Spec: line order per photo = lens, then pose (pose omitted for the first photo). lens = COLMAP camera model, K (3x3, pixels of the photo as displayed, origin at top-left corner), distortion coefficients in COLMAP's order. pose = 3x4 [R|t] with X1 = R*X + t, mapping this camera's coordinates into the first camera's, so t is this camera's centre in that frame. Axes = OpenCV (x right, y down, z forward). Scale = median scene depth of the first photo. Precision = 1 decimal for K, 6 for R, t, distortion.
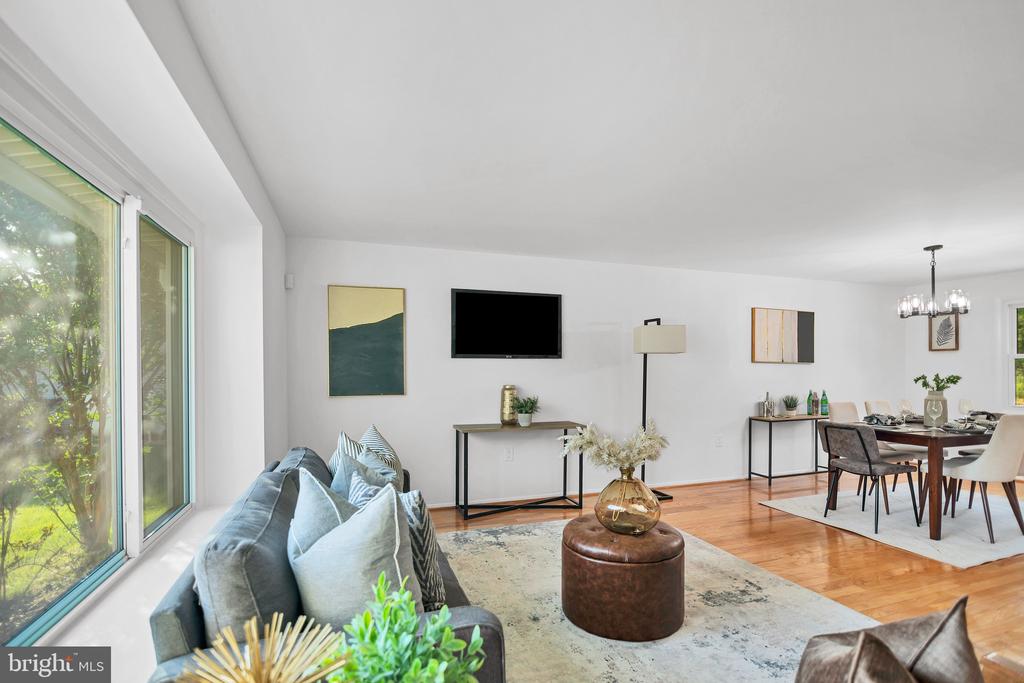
lens RADIAL K [[480.0, 0, 512.1], [0, 480.0, 370.2], [0, 0, 1]] dist [-0.003176, -0.000419]
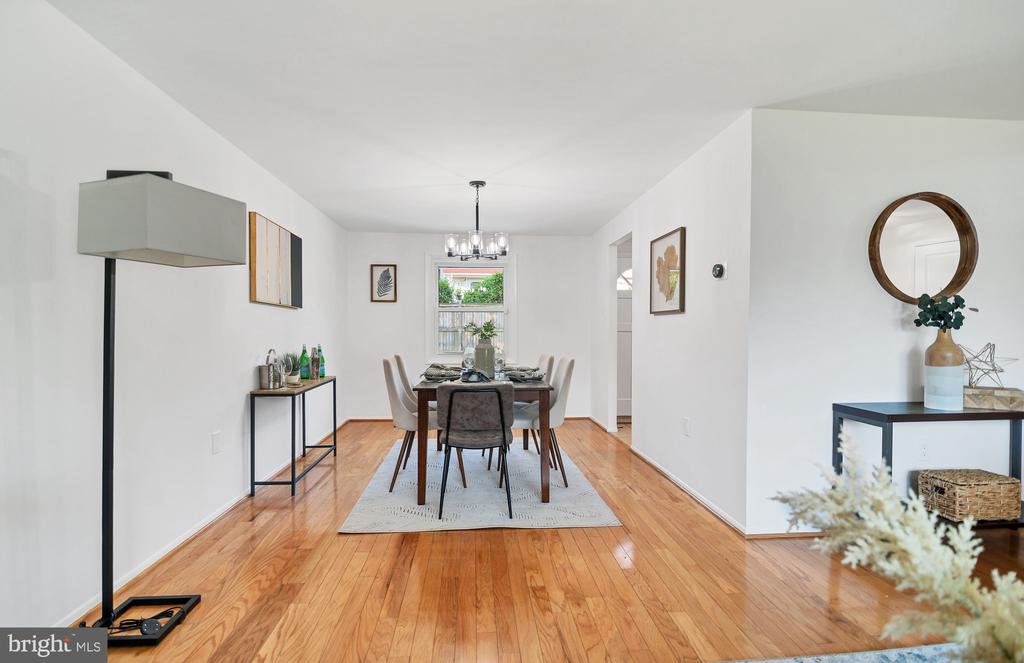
lens RADIAL K [[489.5, 0, 508.6], [0, 489.5, 337.0], [0, 0, 1]] dist [-0.010018, -0.000602]
pose [[0.259448, -0.013176, 0.965667, -0.017110], [0.000466, 0.999909, 0.013518, 0.026207], [-0.965757, -0.003058, 0.259431, 0.700284]]
